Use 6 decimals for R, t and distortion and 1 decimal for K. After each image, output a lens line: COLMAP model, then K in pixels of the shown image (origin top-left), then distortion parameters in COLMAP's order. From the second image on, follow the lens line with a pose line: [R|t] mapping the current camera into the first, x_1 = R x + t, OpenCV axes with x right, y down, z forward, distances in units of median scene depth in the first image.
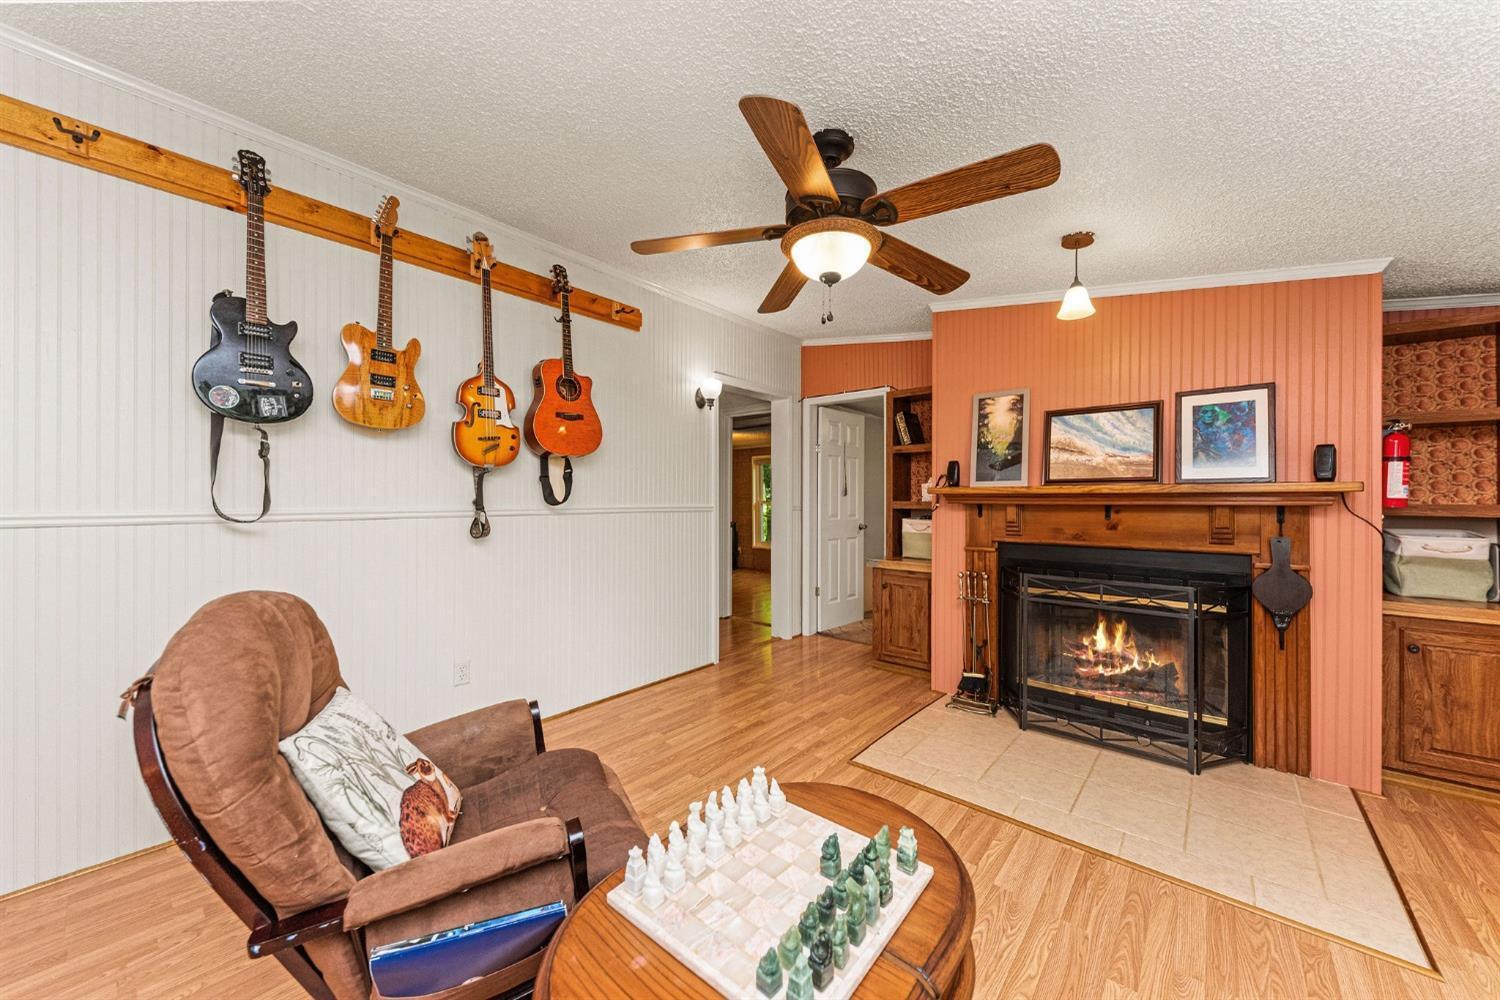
lens RADIAL K [[550.8, 0, 751.1], [0, 550.8, 498.1], [0, 0, 1]] dist [0.001013, 0.000031]
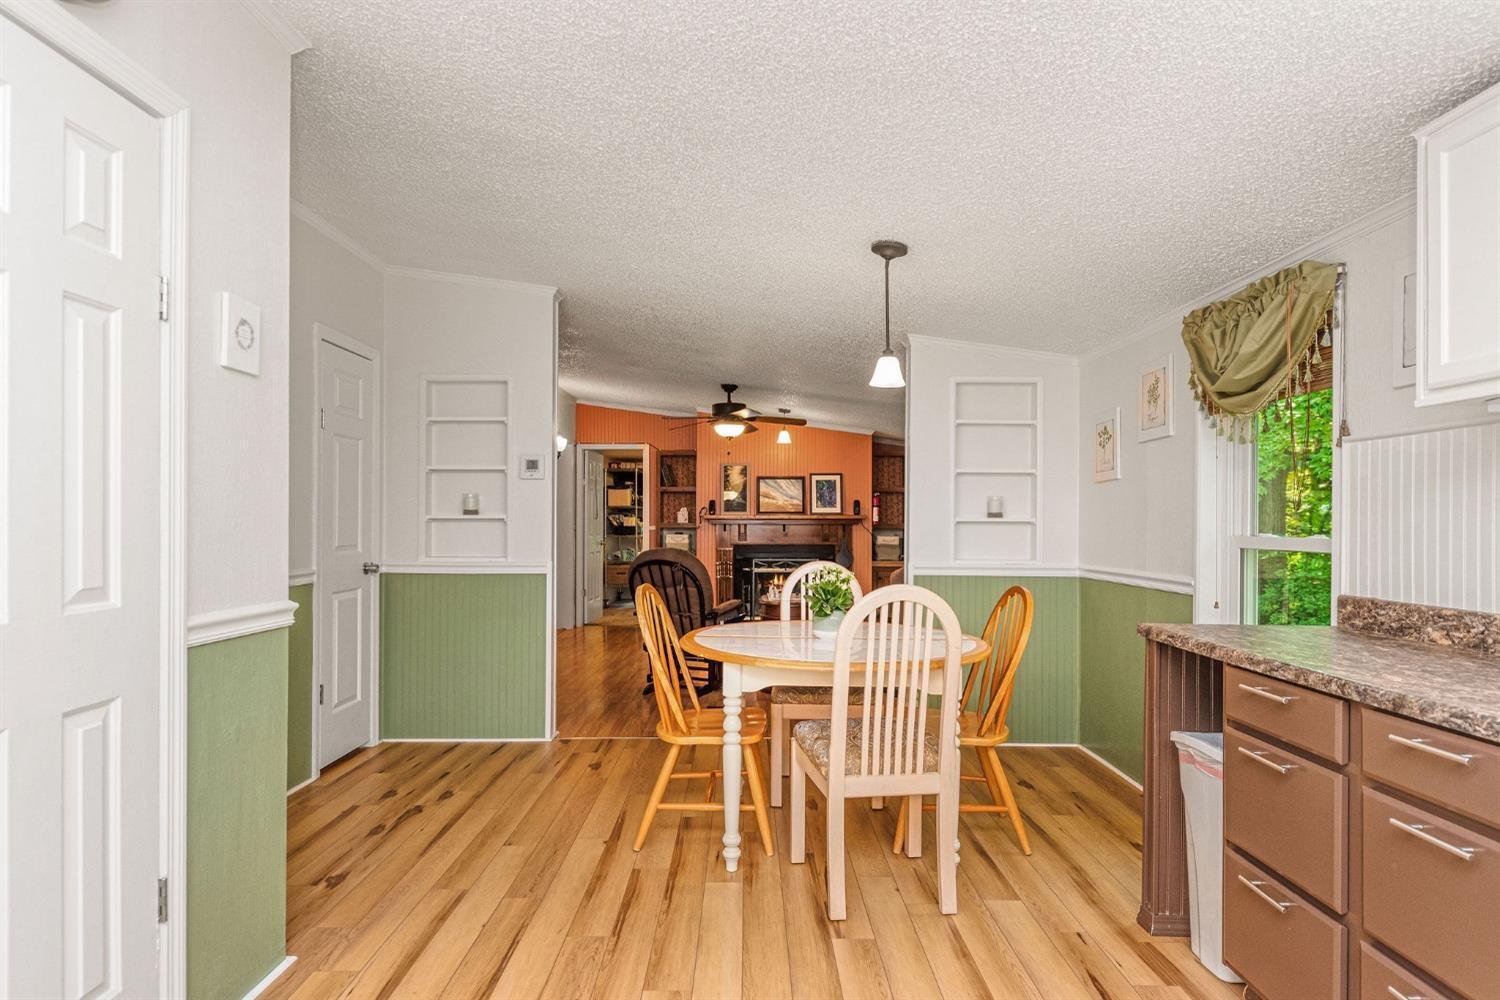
lens RADIAL K [[853.0, 0, 749.8], [0, 853.0, 506.5], [0, 0, 1]] dist [-0.004548, -0.001044]
pose [[0.767476, 0.009174, 0.641013, -1.661975], [-0.002911, 0.999937, -0.010826, -0.021270], [-0.641072, 0.006443, 0.767454, -1.522085]]
